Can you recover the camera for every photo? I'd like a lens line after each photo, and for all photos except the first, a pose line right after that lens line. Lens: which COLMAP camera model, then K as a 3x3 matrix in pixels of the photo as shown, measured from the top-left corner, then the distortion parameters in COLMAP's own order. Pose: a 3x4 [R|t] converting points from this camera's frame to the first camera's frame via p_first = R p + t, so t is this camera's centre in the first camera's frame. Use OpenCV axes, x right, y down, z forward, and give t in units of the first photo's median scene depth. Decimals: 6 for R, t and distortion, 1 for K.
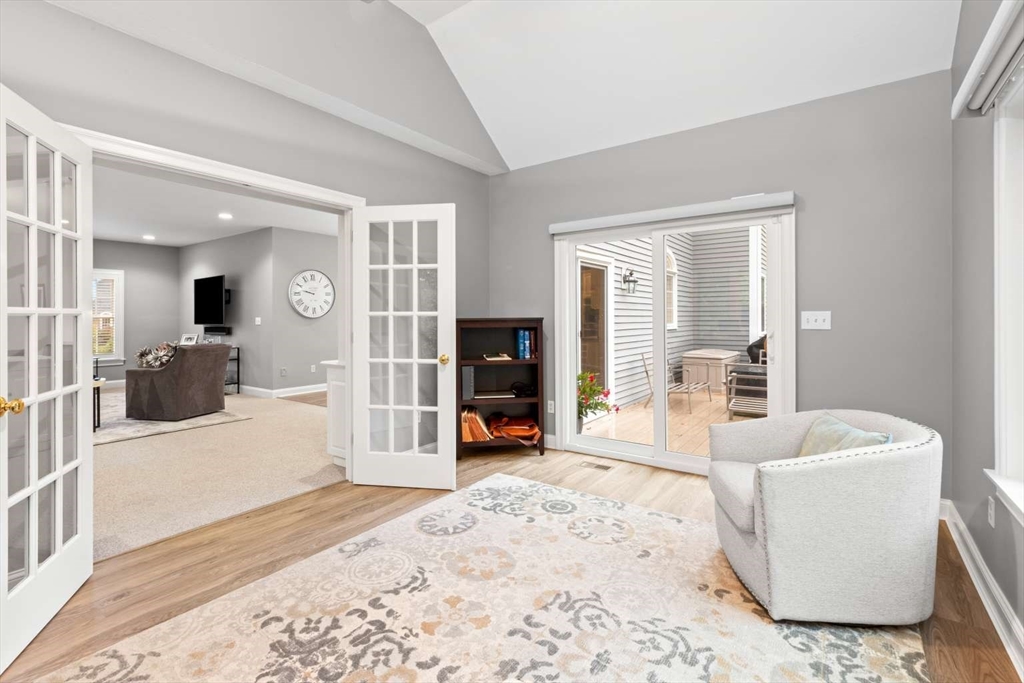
lens RADIAL K [[472.3, 0, 515.4], [0, 472.3, 318.3], [0, 0, 1]] dist [0.002634, 0.000325]
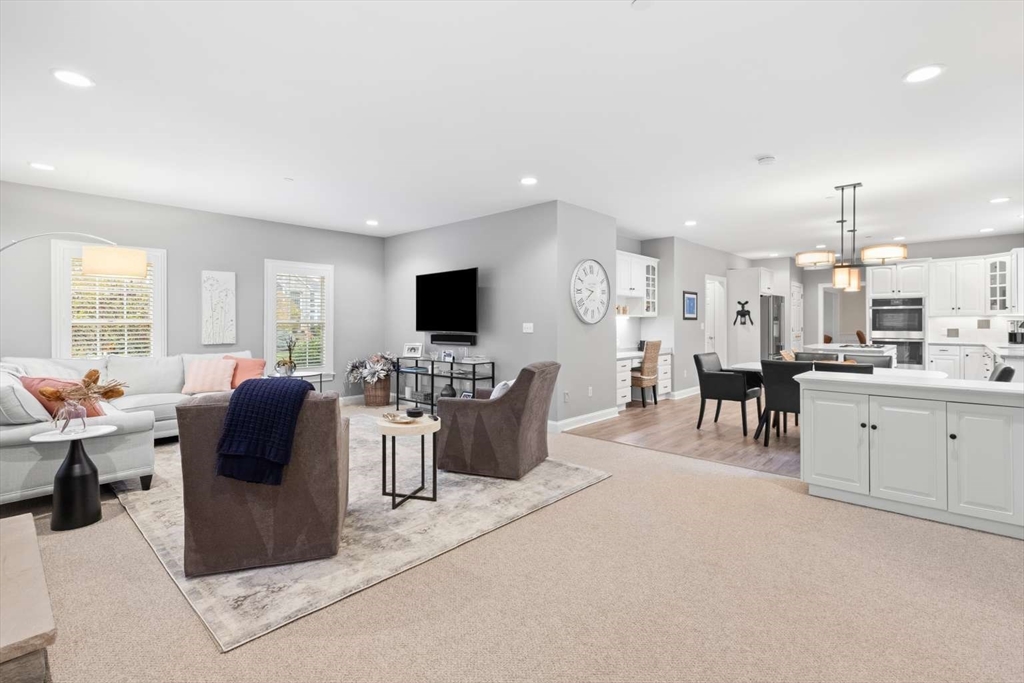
lens RADIAL K [[472.3, 0, 515.4], [0, 472.3, 318.3], [0, 0, 1]] dist [0.002634, 0.000325]
pose [[0.993045, -0.000625, -0.117737, -0.642237], [-0.000501, 0.999954, -0.009533, -0.002862], [0.117738, 0.009526, 0.992999, 0.339623]]
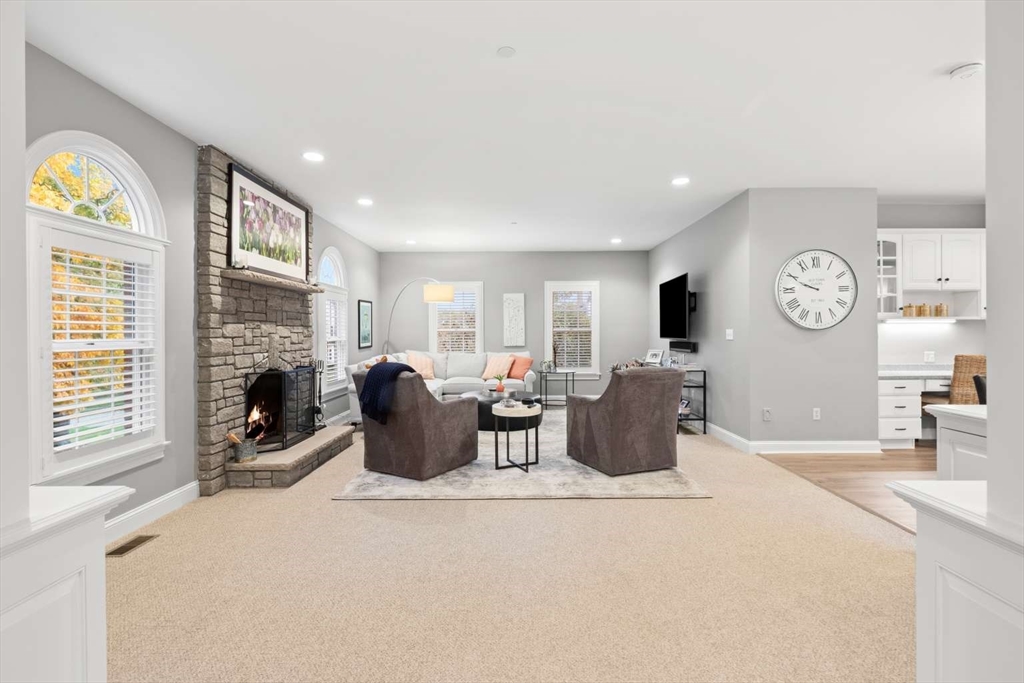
lens RADIAL K [[470.7, 0, 516.4], [0, 470.7, 332.3], [0, 0, 1]] dist [-0.010153, -0.000125]
pose [[0.580030, -0.001001, -0.814594, -0.229492], [0.001807, 0.999998, 0.000059, 0.002963], [0.814593, -0.001506, 0.580031, 0.480036]]
